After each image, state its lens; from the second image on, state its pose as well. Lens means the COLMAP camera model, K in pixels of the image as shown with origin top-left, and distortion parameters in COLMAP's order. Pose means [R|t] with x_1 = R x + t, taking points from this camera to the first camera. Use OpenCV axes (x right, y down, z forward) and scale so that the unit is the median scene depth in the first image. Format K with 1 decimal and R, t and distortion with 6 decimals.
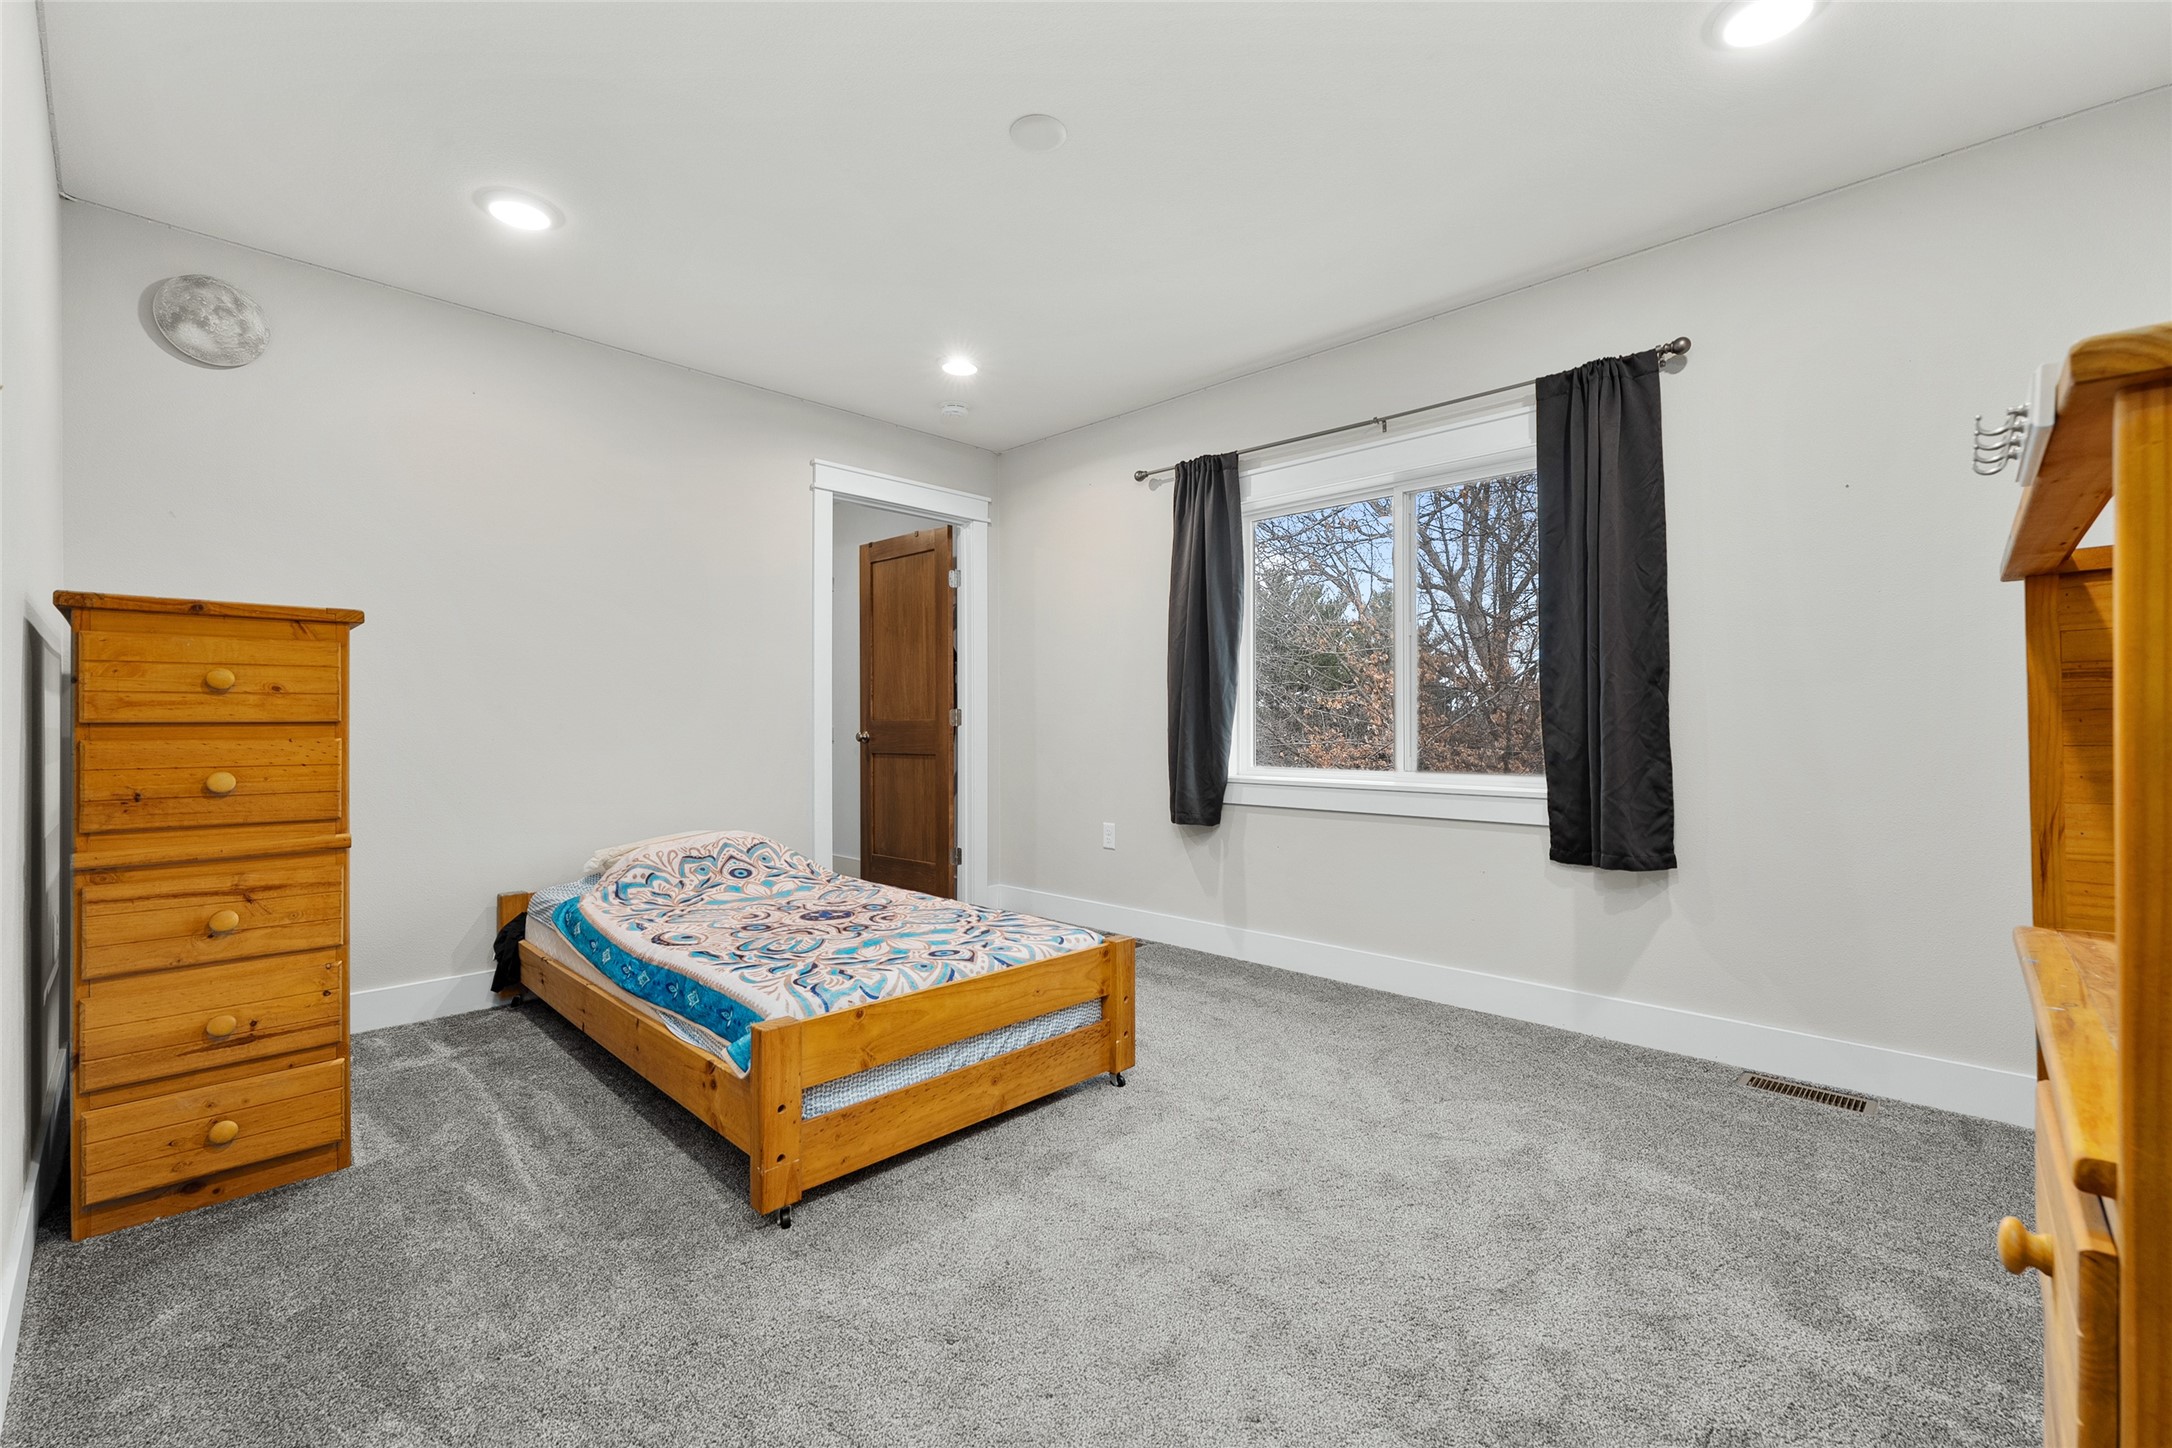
lens RADIAL K [[922.3, 0, 1085.9], [0, 922.3, 722.9], [0, 0, 1]] dist [0.000061, 0.000155]
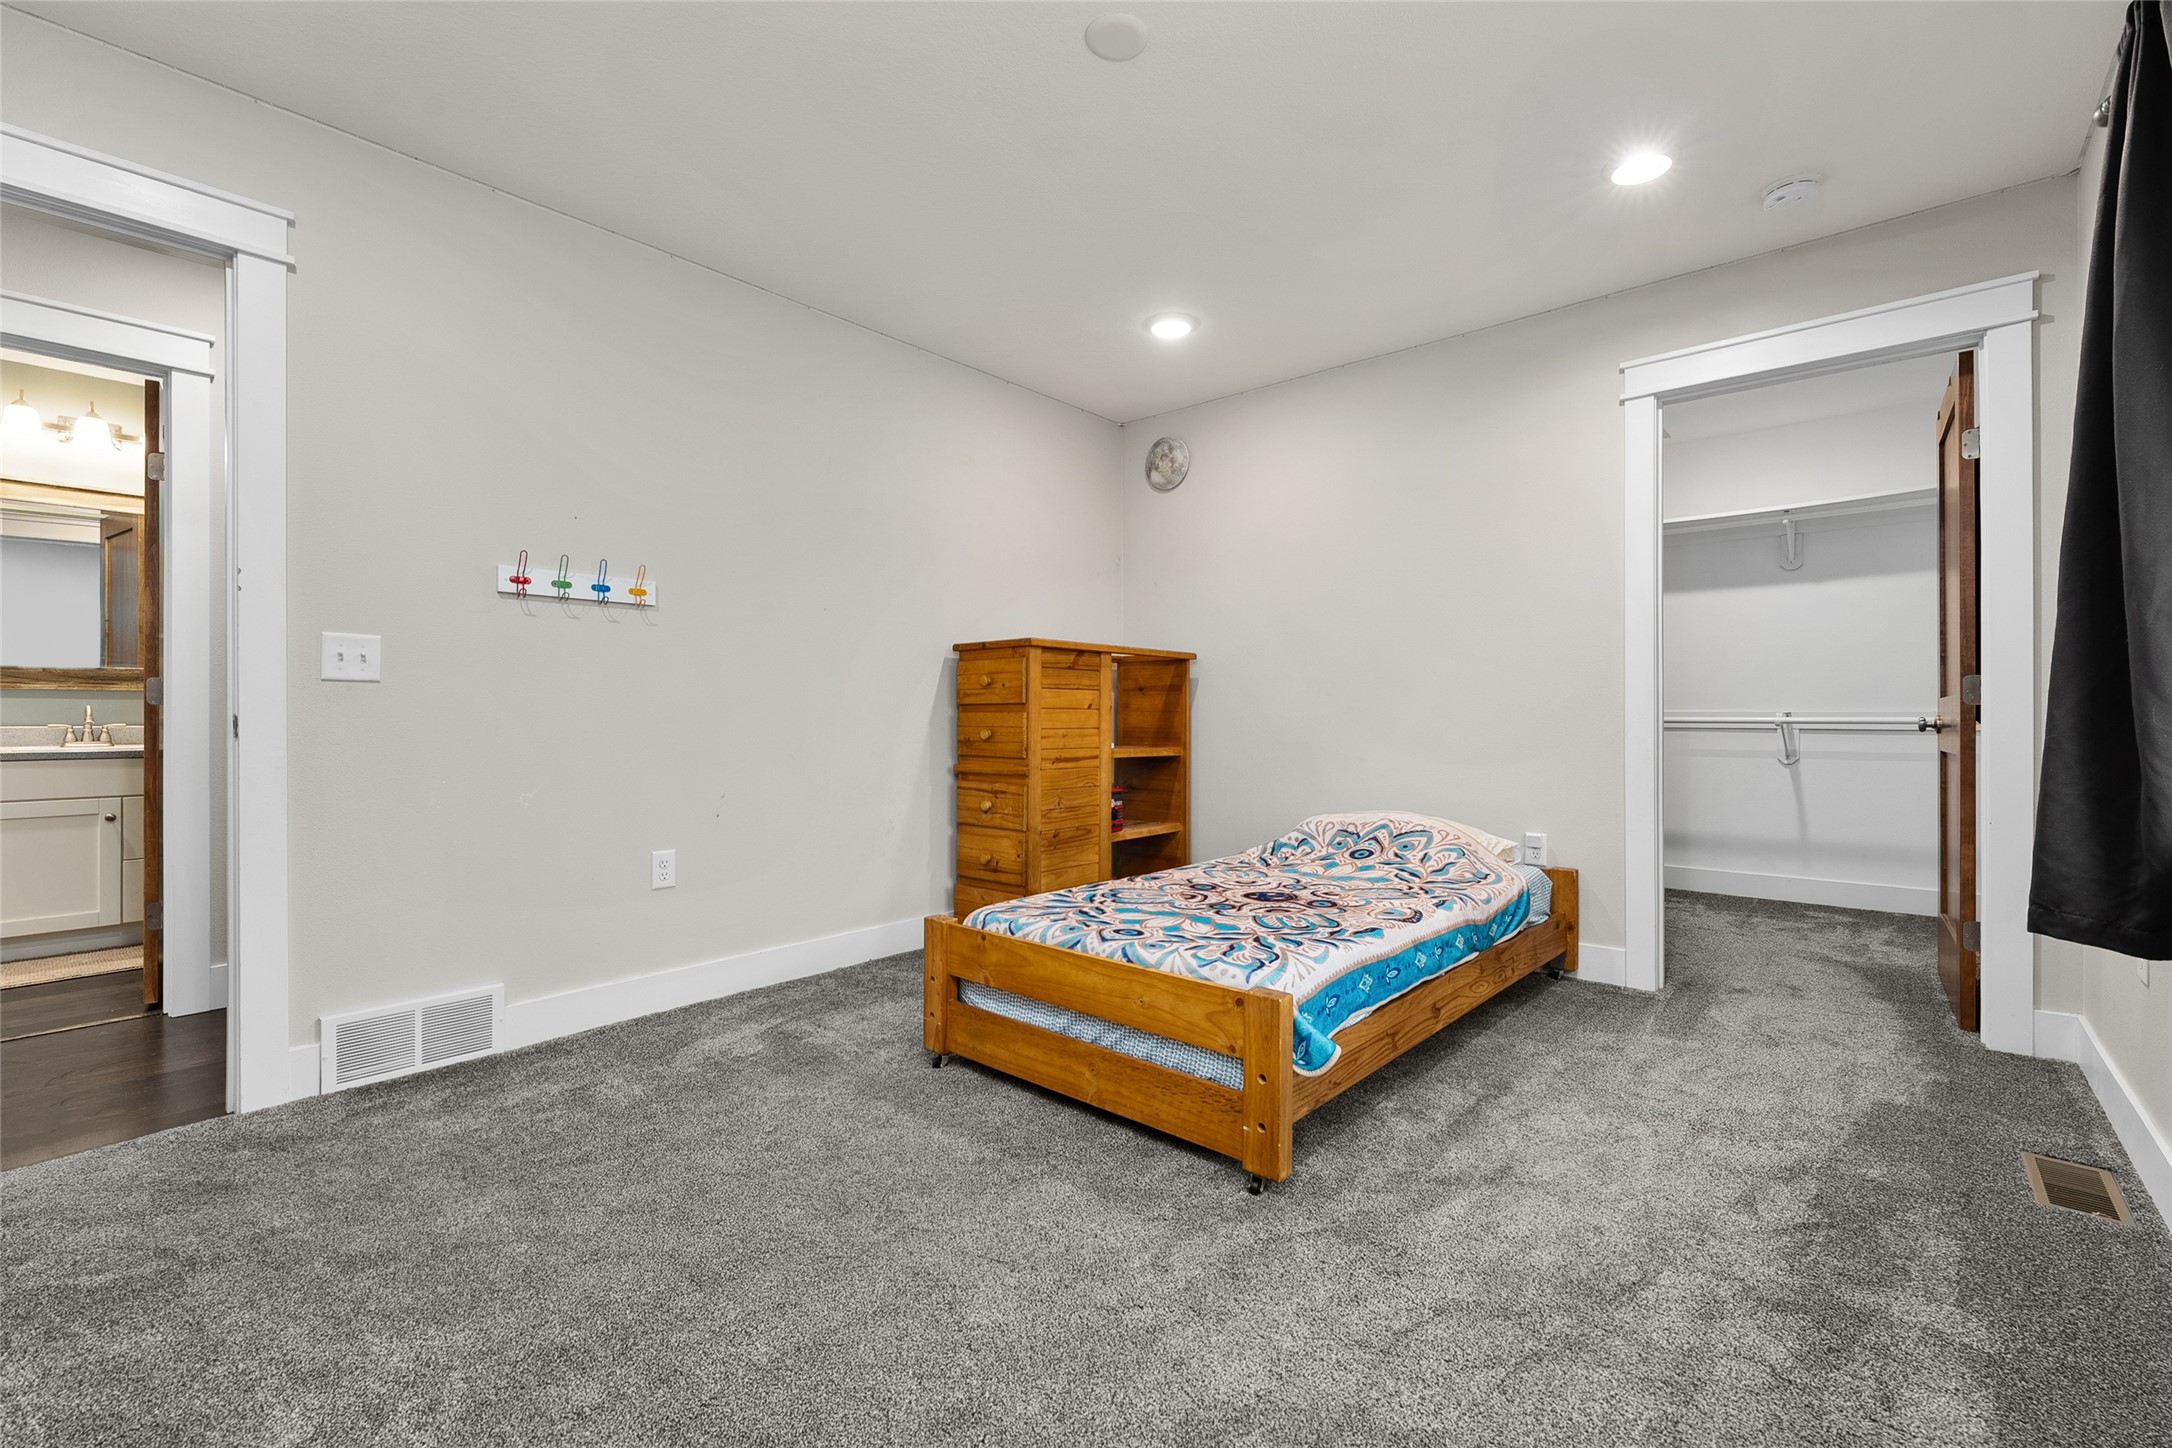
lens RADIAL K [[922.3, 0, 1086.7], [0, 922.3, 716.8], [0, 0, 1]] dist [0.000061, 0.000155]
pose [[0.046648, 0.003219, -0.998906, 0.846462], [0.000494, 0.999995, 0.003246, 0.017242], [0.998911, -0.000645, 0.046647, 0.932537]]
